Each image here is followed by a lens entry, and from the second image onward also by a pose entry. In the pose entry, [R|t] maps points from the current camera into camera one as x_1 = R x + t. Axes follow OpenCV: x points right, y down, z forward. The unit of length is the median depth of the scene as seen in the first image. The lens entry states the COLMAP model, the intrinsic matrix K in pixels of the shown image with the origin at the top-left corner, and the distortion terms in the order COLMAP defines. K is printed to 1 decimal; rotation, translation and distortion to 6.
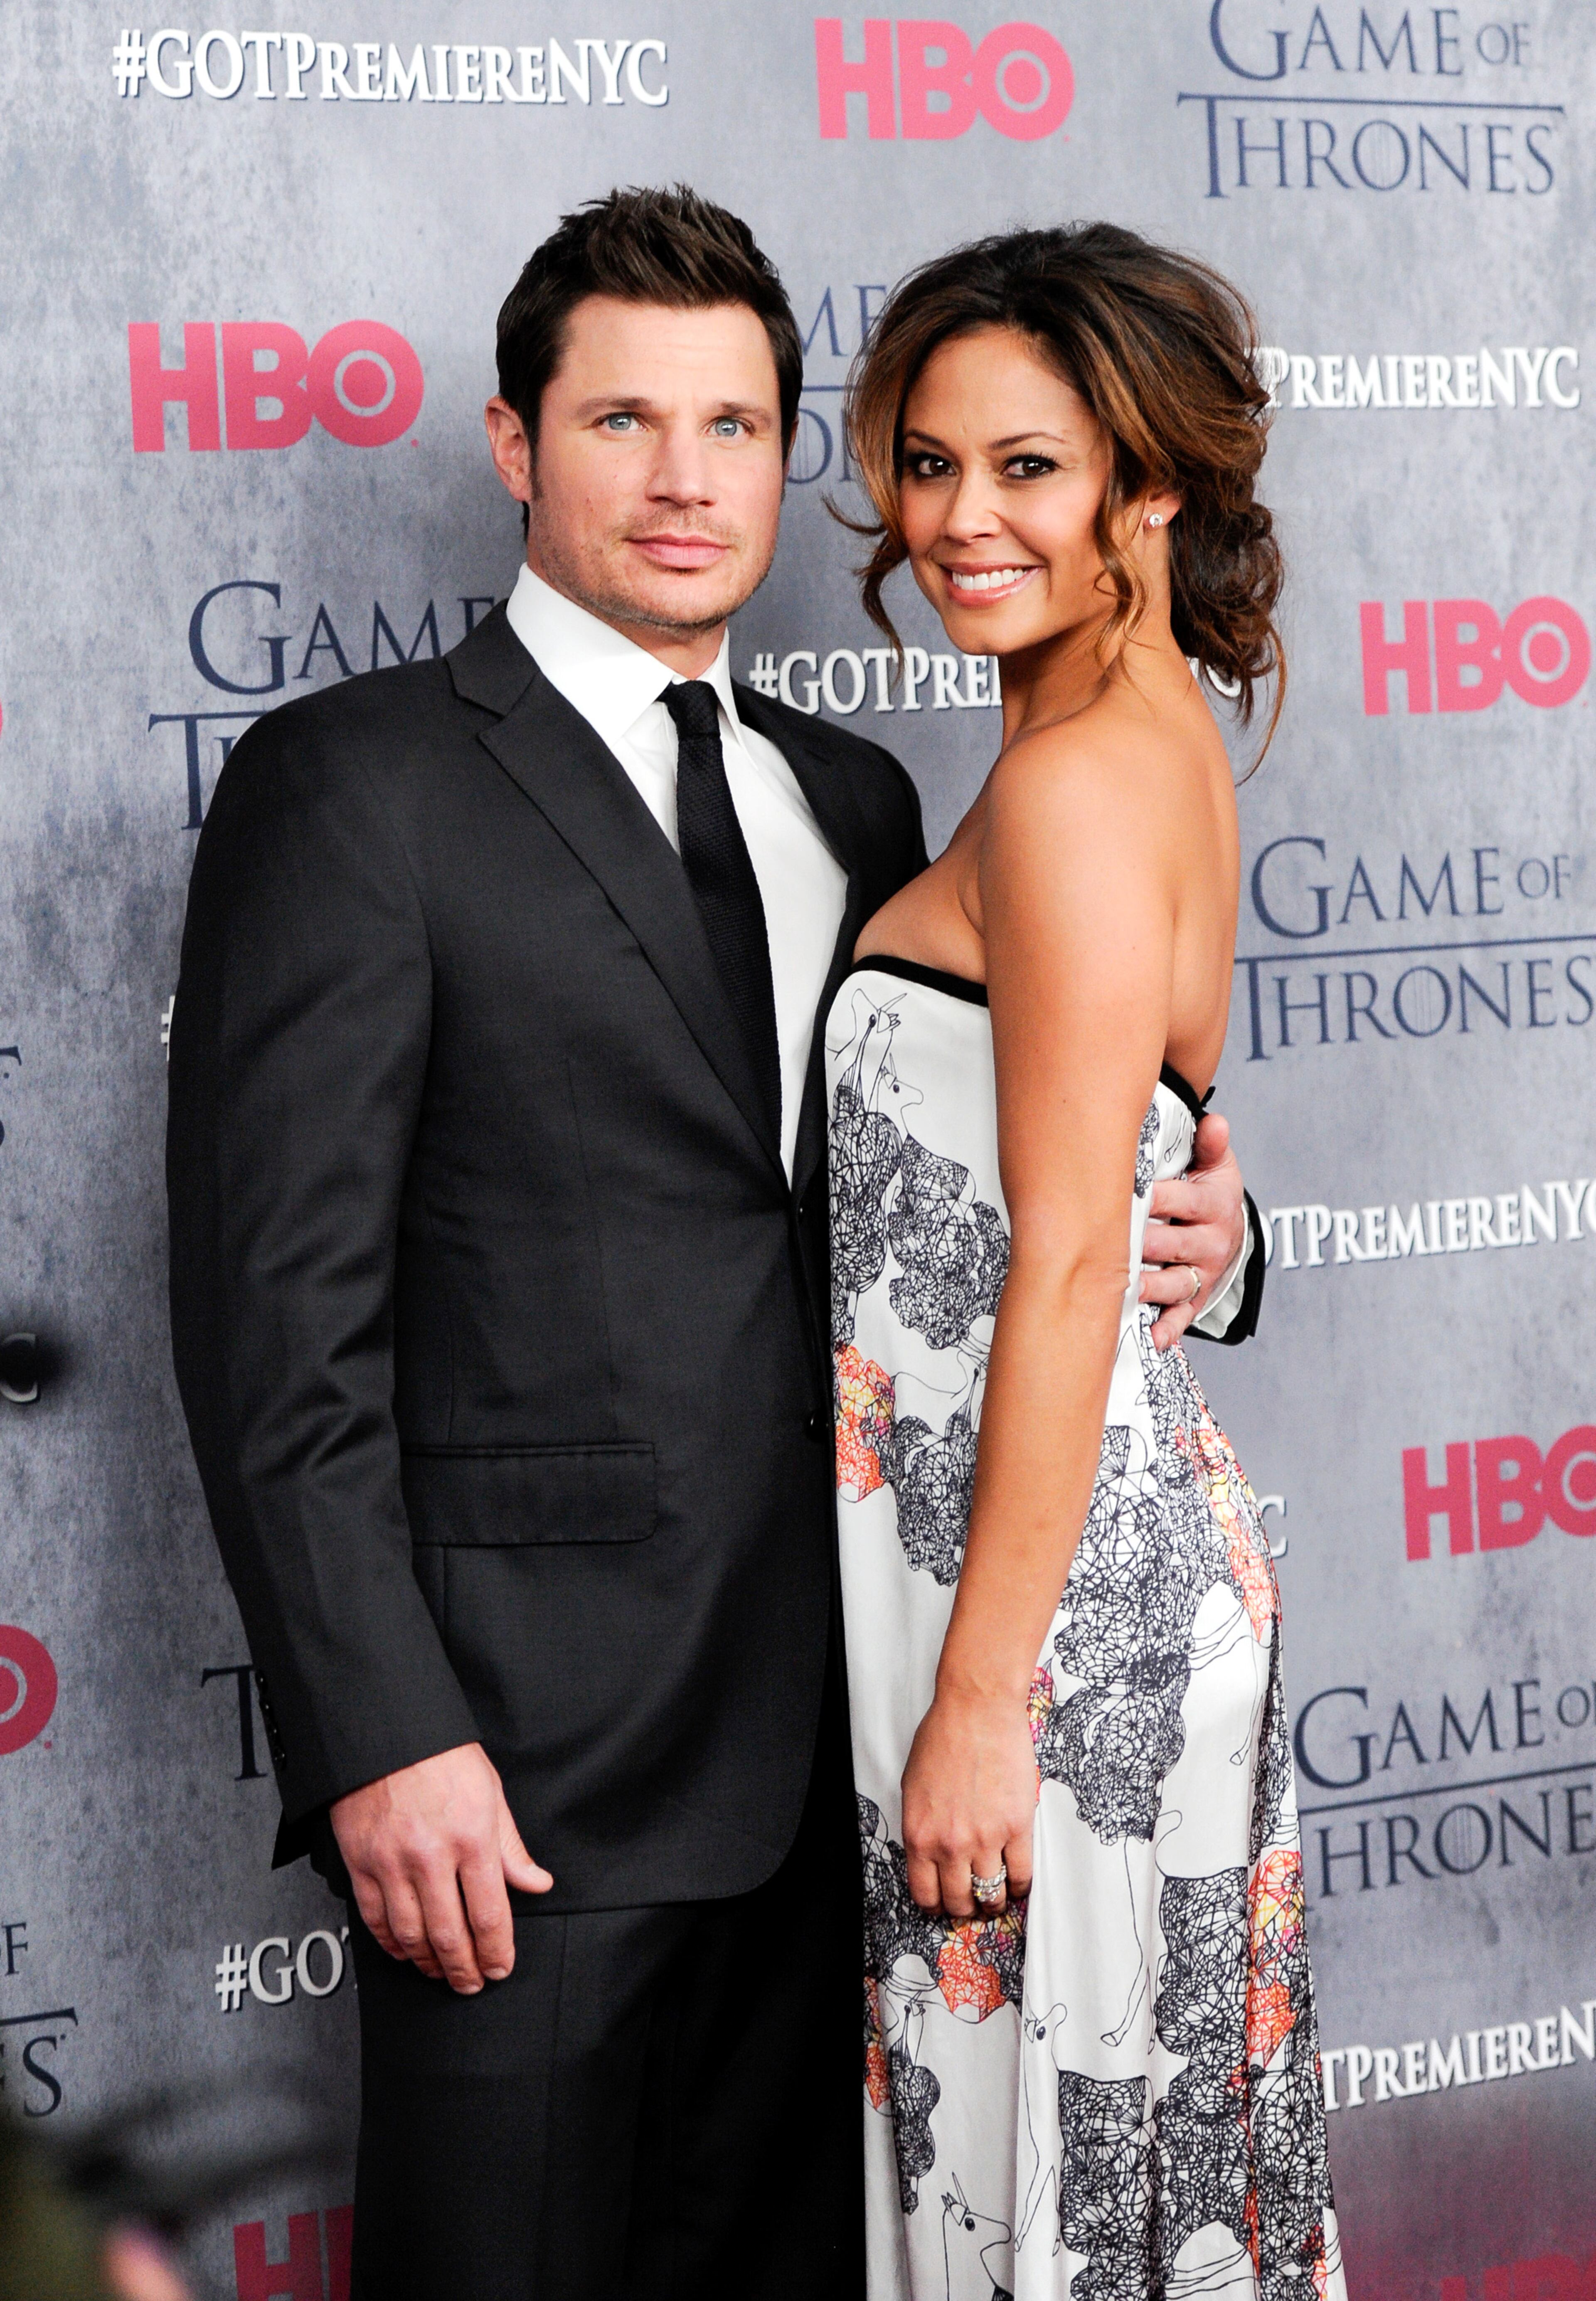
lens RADIAL K [[4789.7, 0, 798.0], [0, 4789.7, 1150.5], [0, 0, 1]] dist [-0.200895, 0.234728]
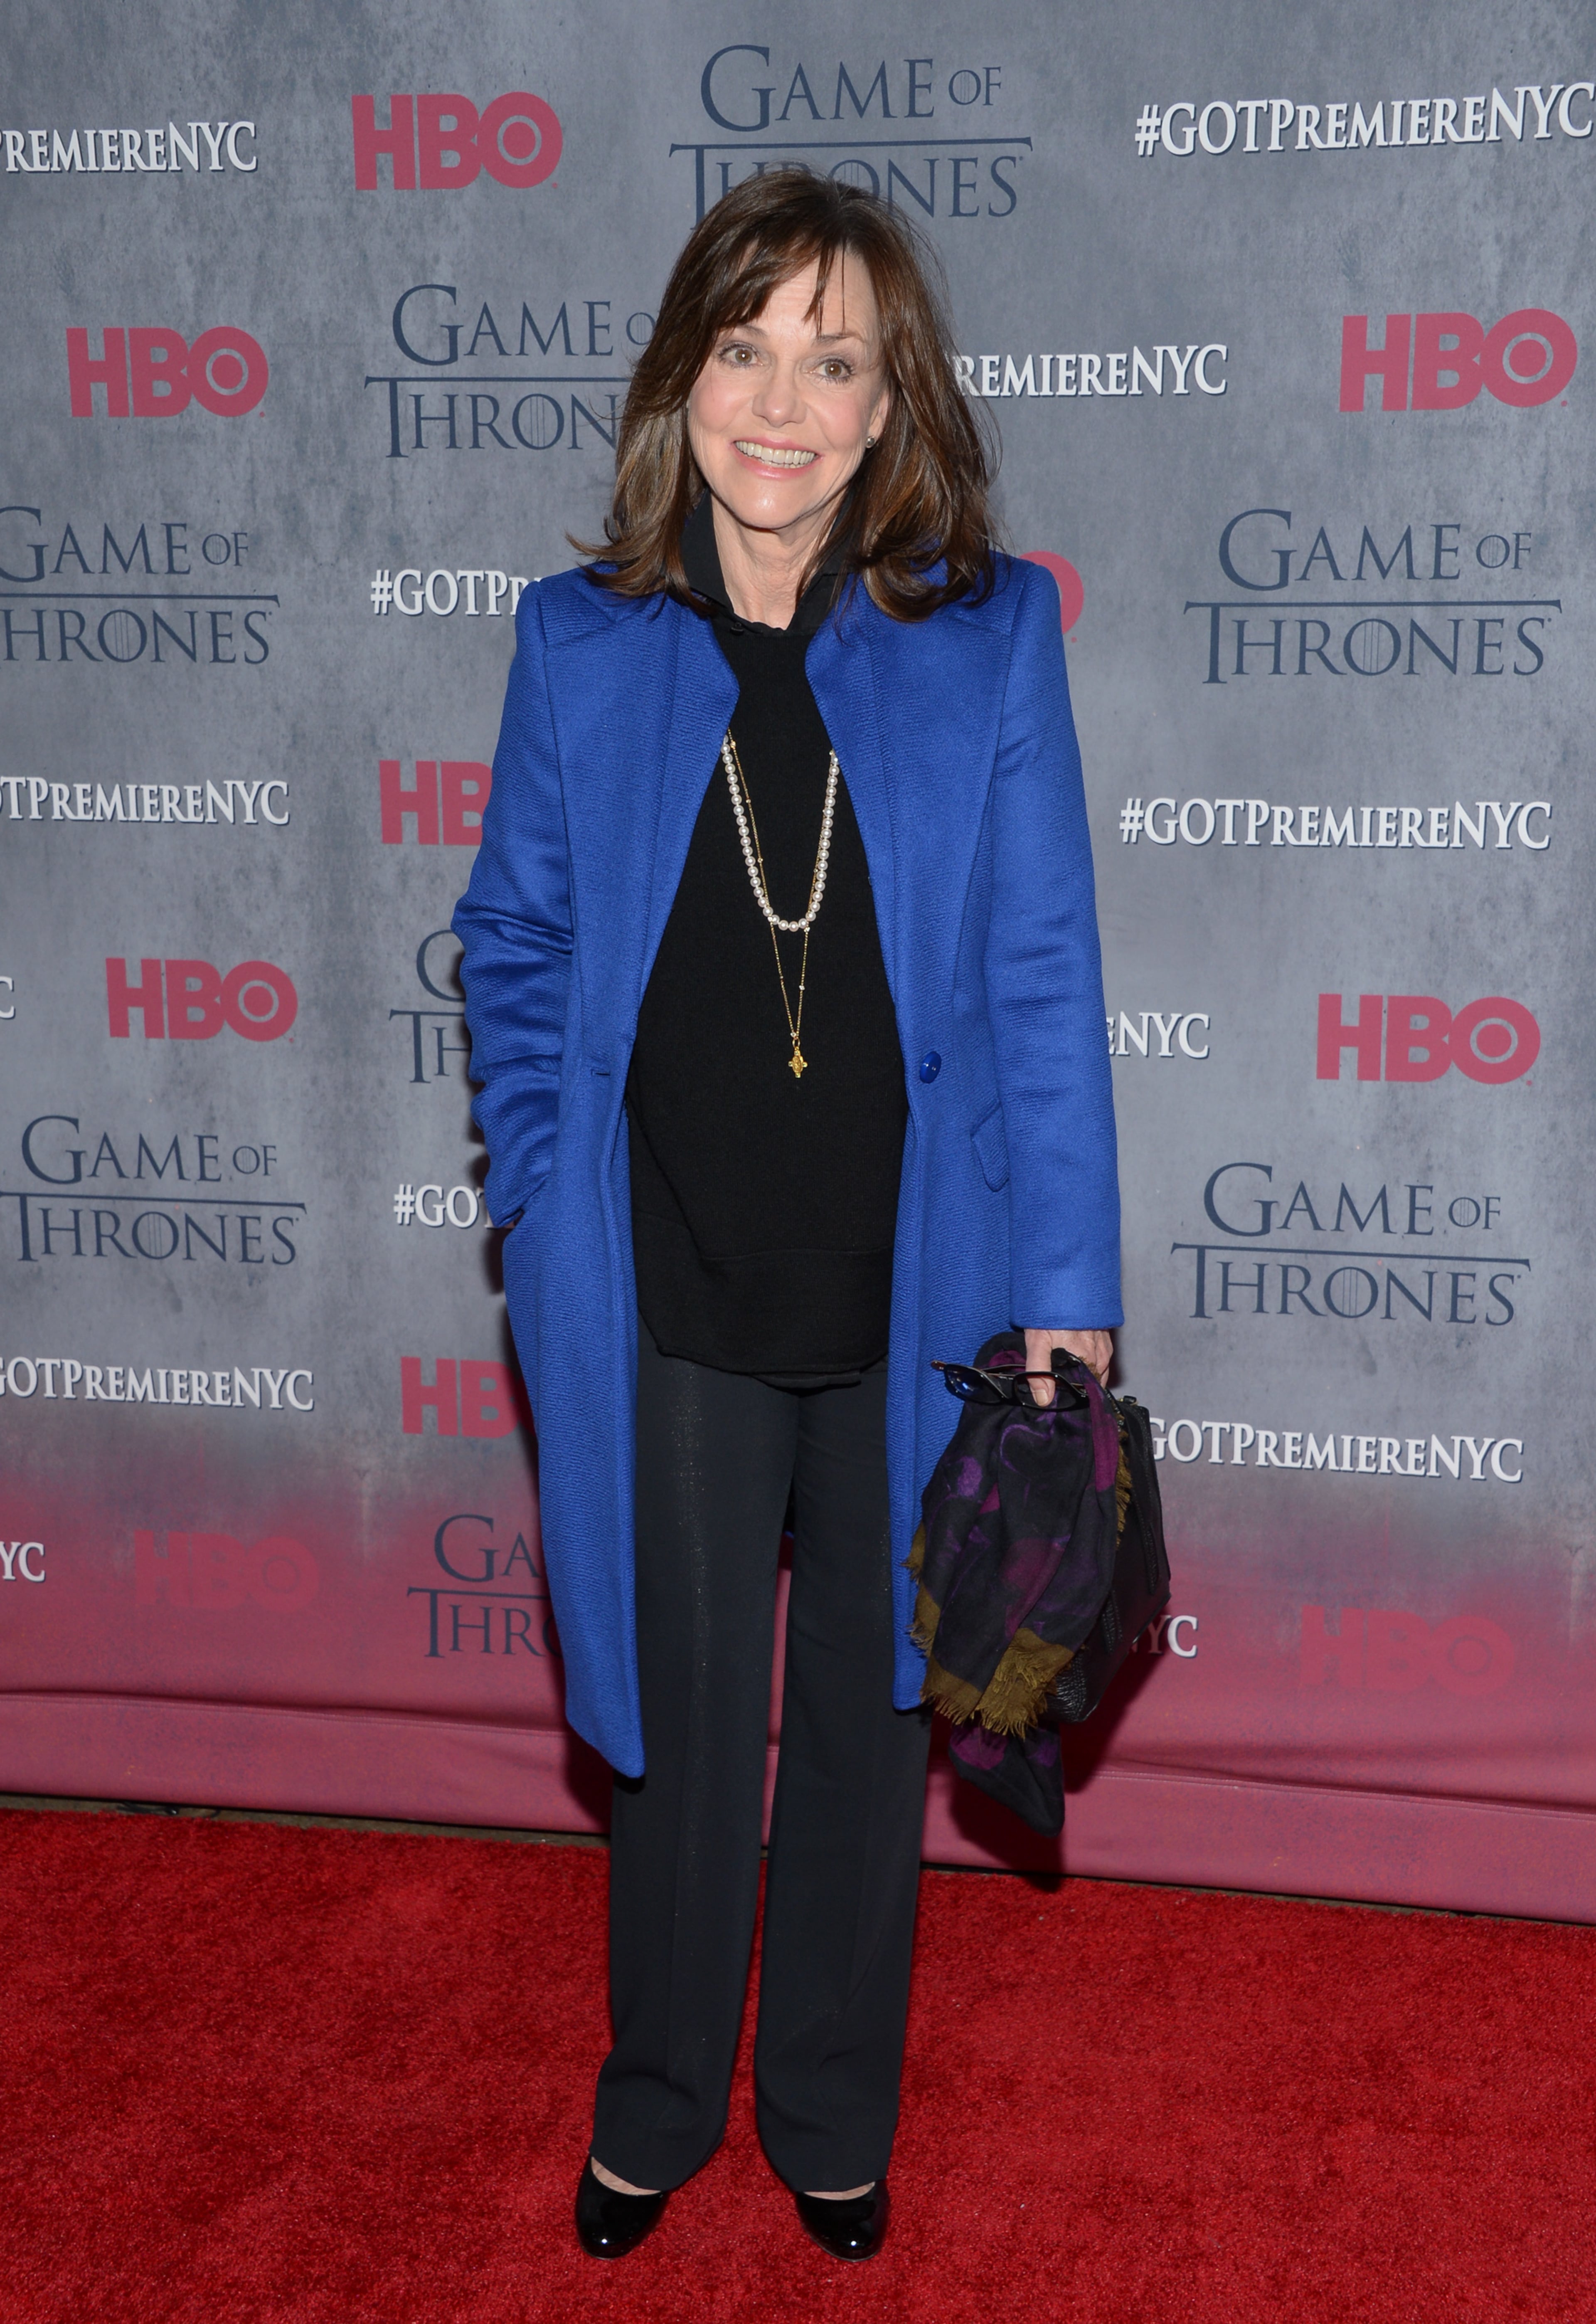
lens RADIAL K [[3027.9, 0, 797.5], [0, 3027.9, 1270.5], [0, 0, 1]] dist [0.025428, 0.155290]
pose [[0.797345, 0.203607, -0.568142, 0.578970], [-0.082973, 0.969417, 0.230966, -0.050874], [0.597793, -0.137019, 0.789854, 0.281369]]
